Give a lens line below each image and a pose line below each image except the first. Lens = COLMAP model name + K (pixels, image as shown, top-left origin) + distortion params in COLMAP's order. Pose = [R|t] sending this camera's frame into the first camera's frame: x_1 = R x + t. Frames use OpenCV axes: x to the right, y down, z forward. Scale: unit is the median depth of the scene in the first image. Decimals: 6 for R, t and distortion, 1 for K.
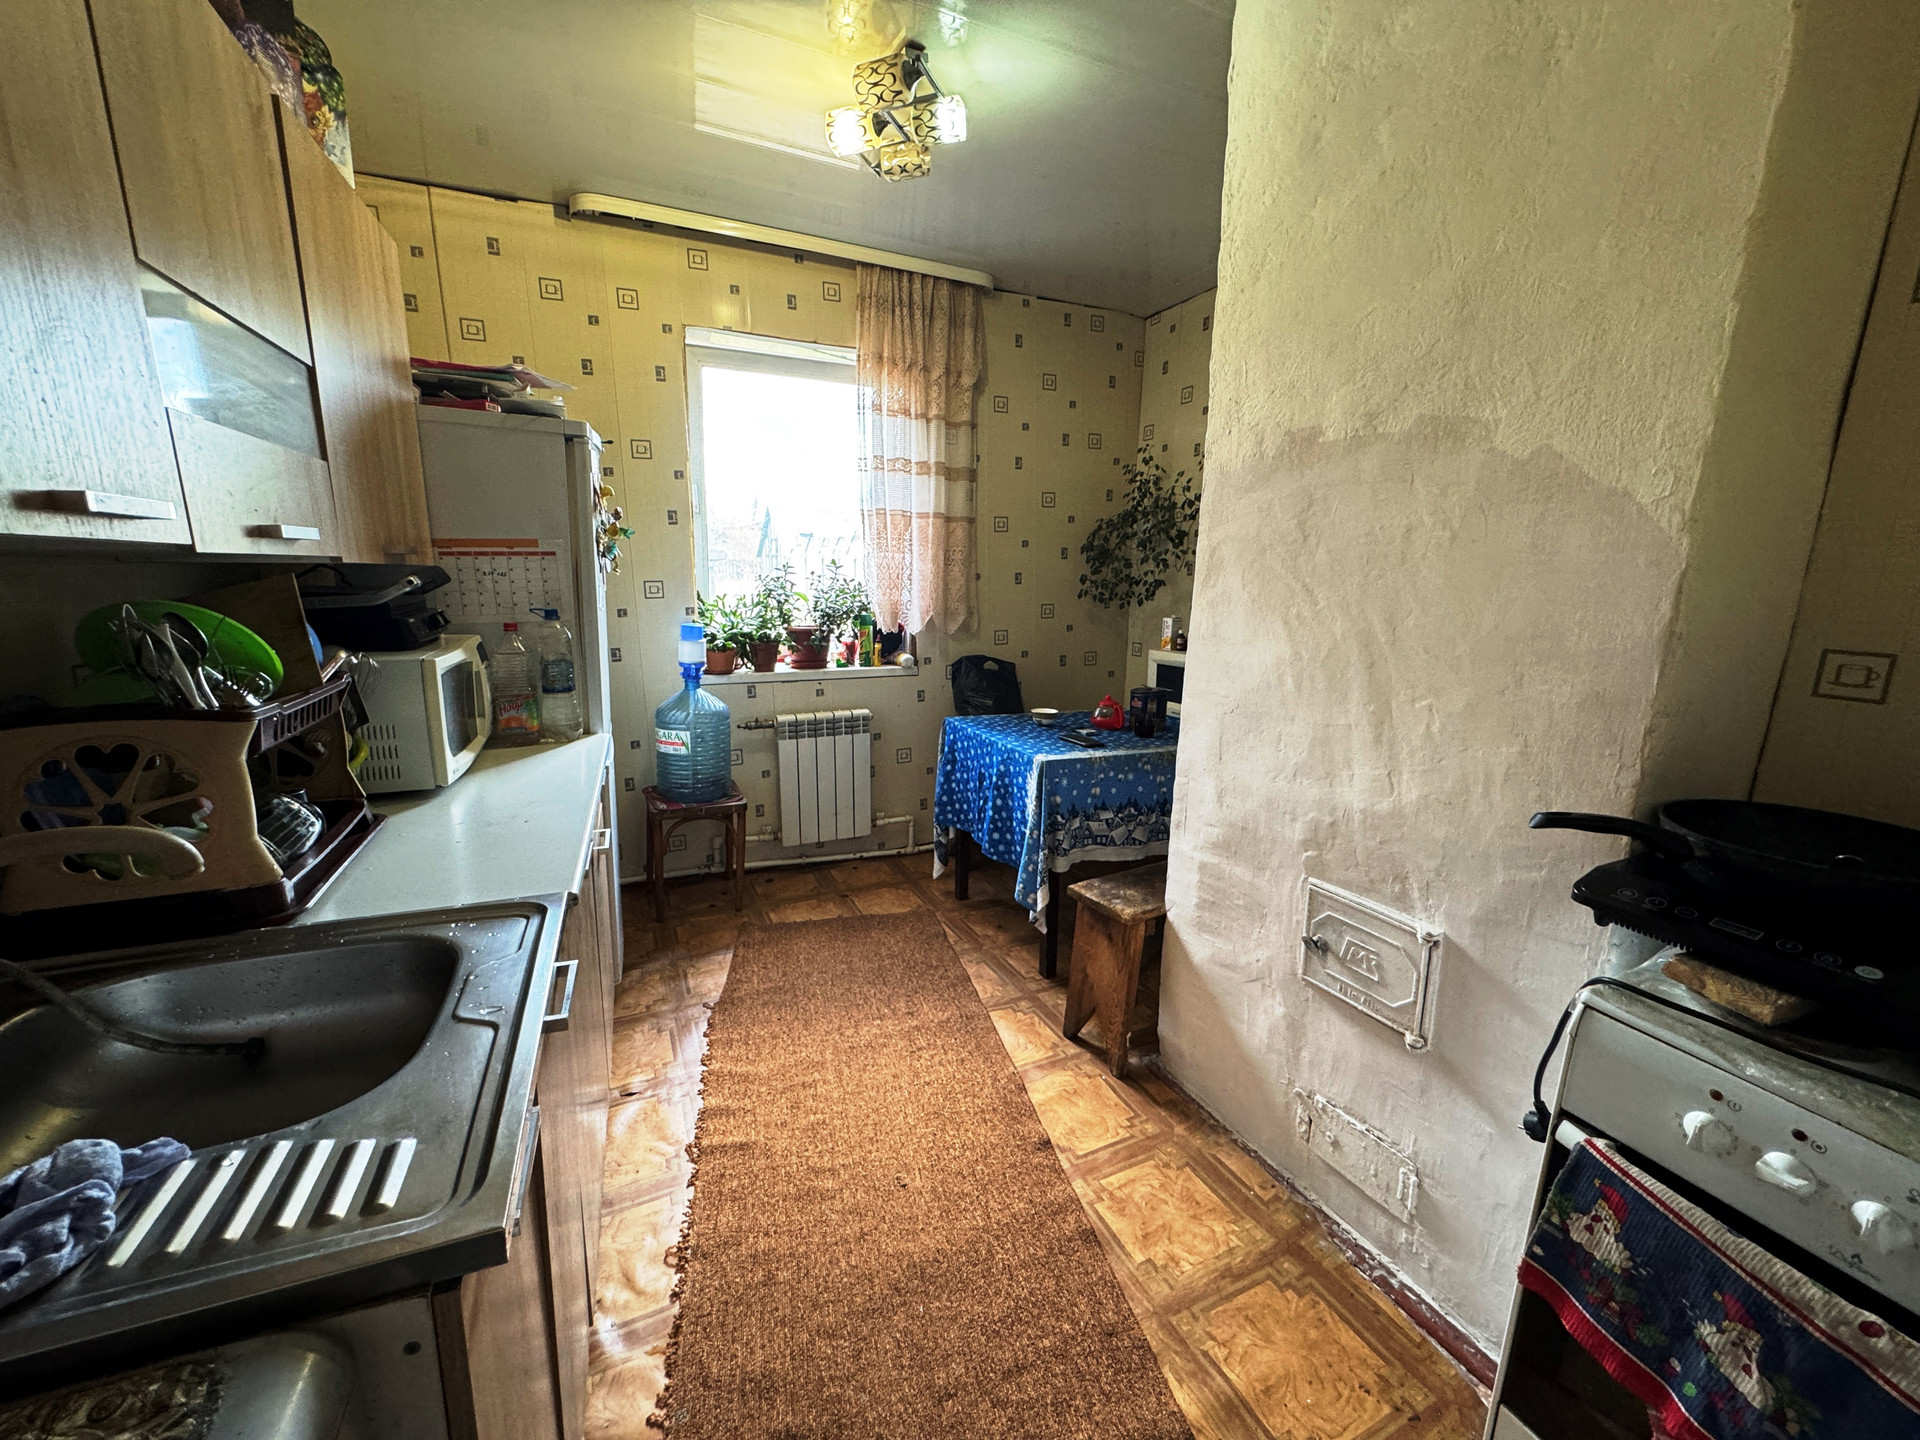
lens RADIAL K [[764.8, 0, 955.2], [0, 764.8, 720.3], [0, 0, 1]] dist [-0.000866, 0.000217]
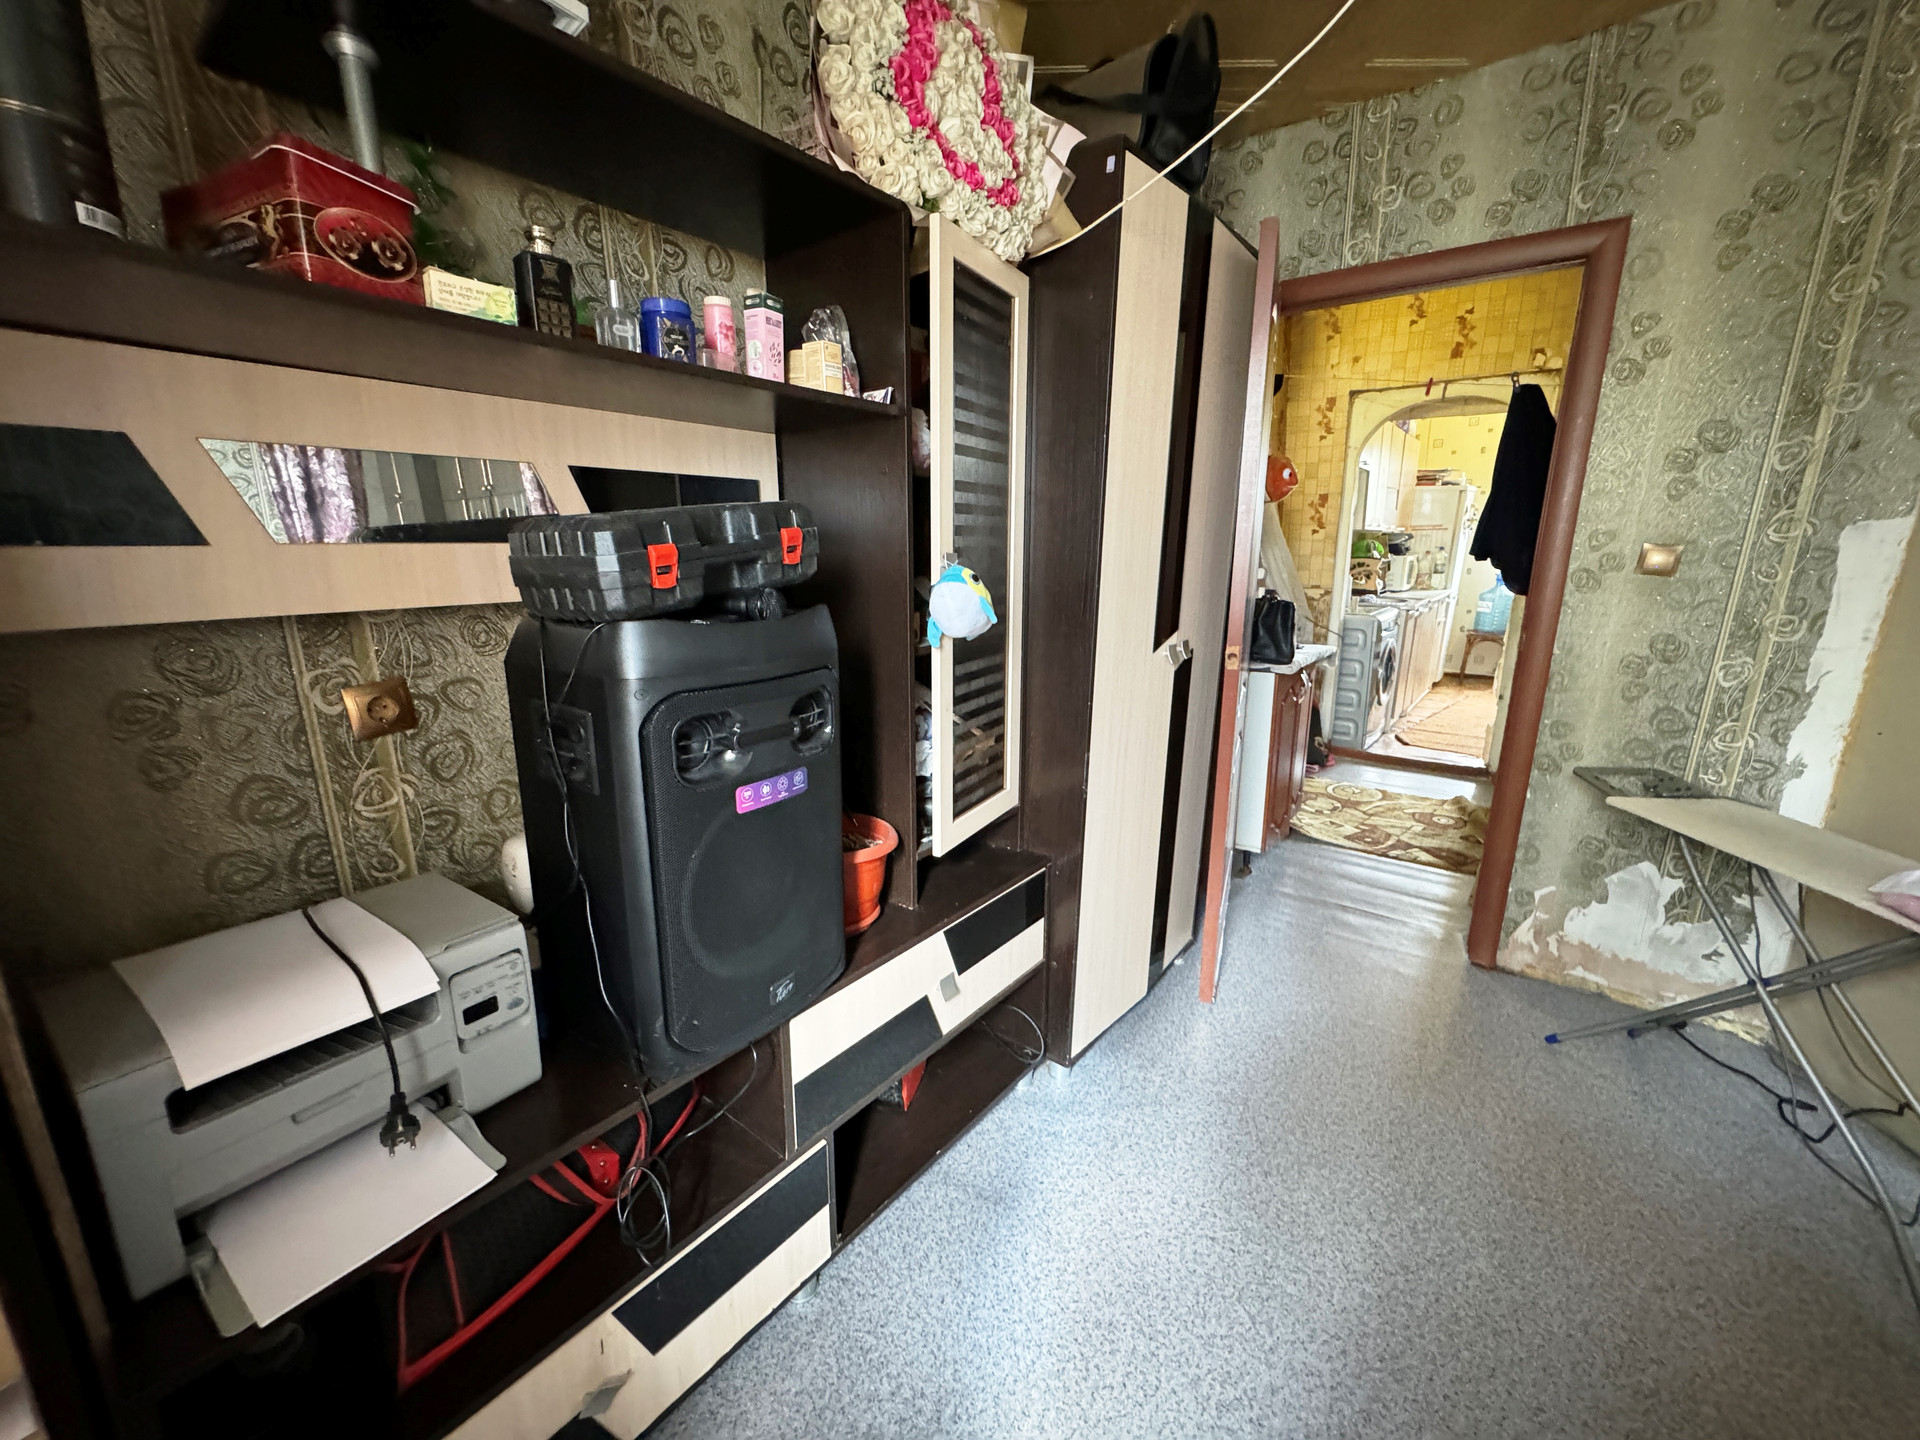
lens RADIAL K [[765.6, 0, 957.0], [0, 765.6, 719.0], [0, 0, 1]] dist [-0.002577, 0.000461]
pose [[0.482260, 0.190317, -0.855105, 0.843866], [-0.157370, 0.979058, 0.129152, 0.287755], [0.861777, 0.072283, 0.502111, -1.422690]]
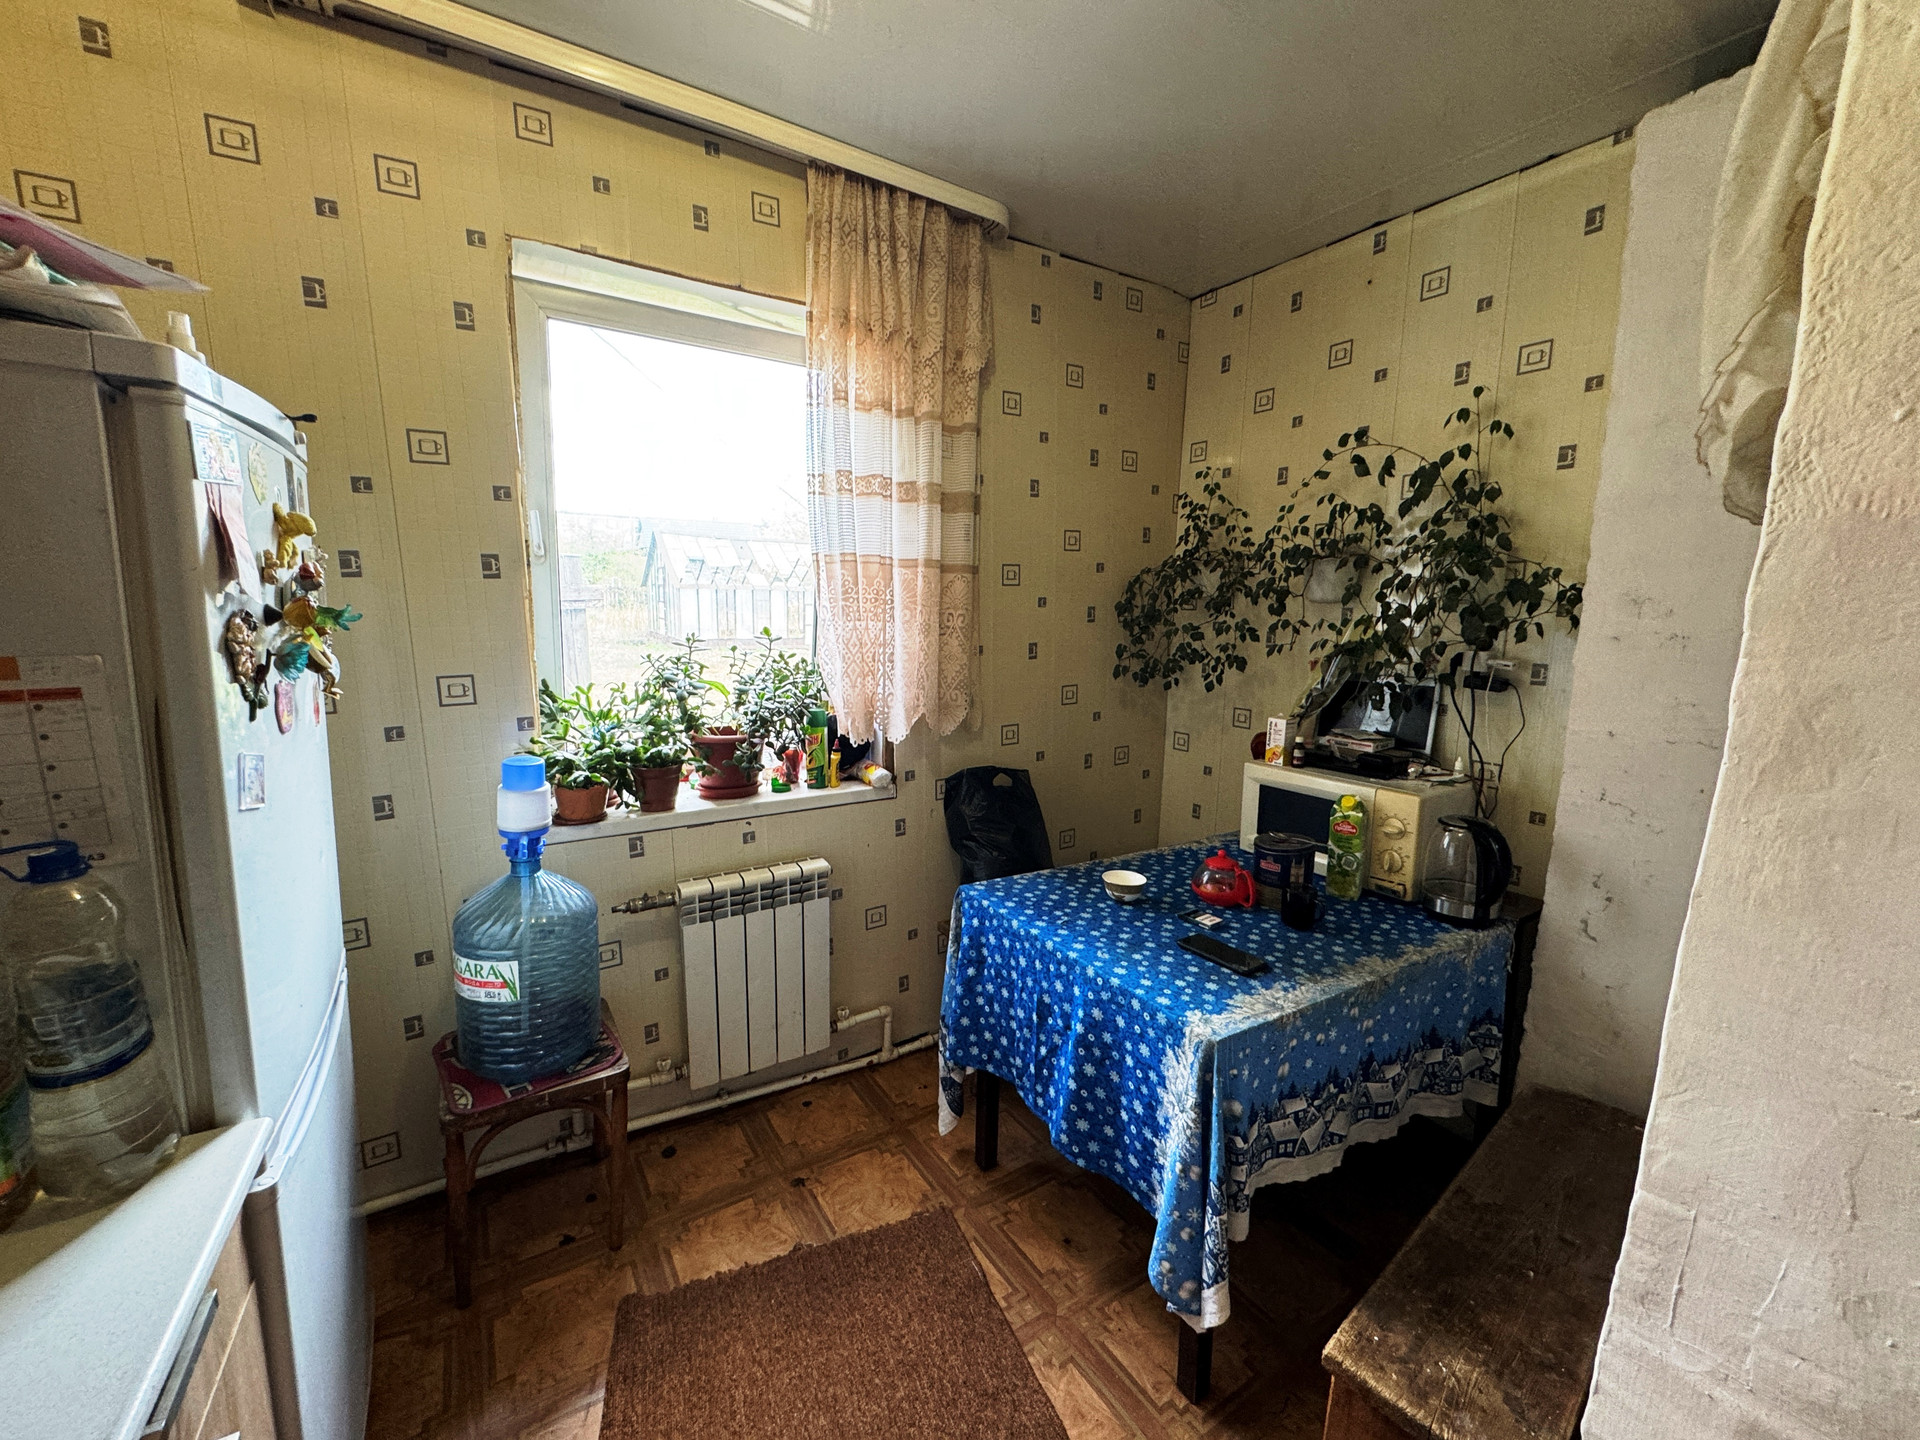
lens RADIAL K [[765.6, 0, 957.0], [0, 765.6, 719.0], [0, 0, 1]] dist [-0.002577, 0.000461]
pose [[0.990536, -0.016920, 0.136205, -0.096886], [0.021755, 0.999182, -0.034089, -0.116862], [-0.135517, 0.036730, 0.990094, 0.366918]]
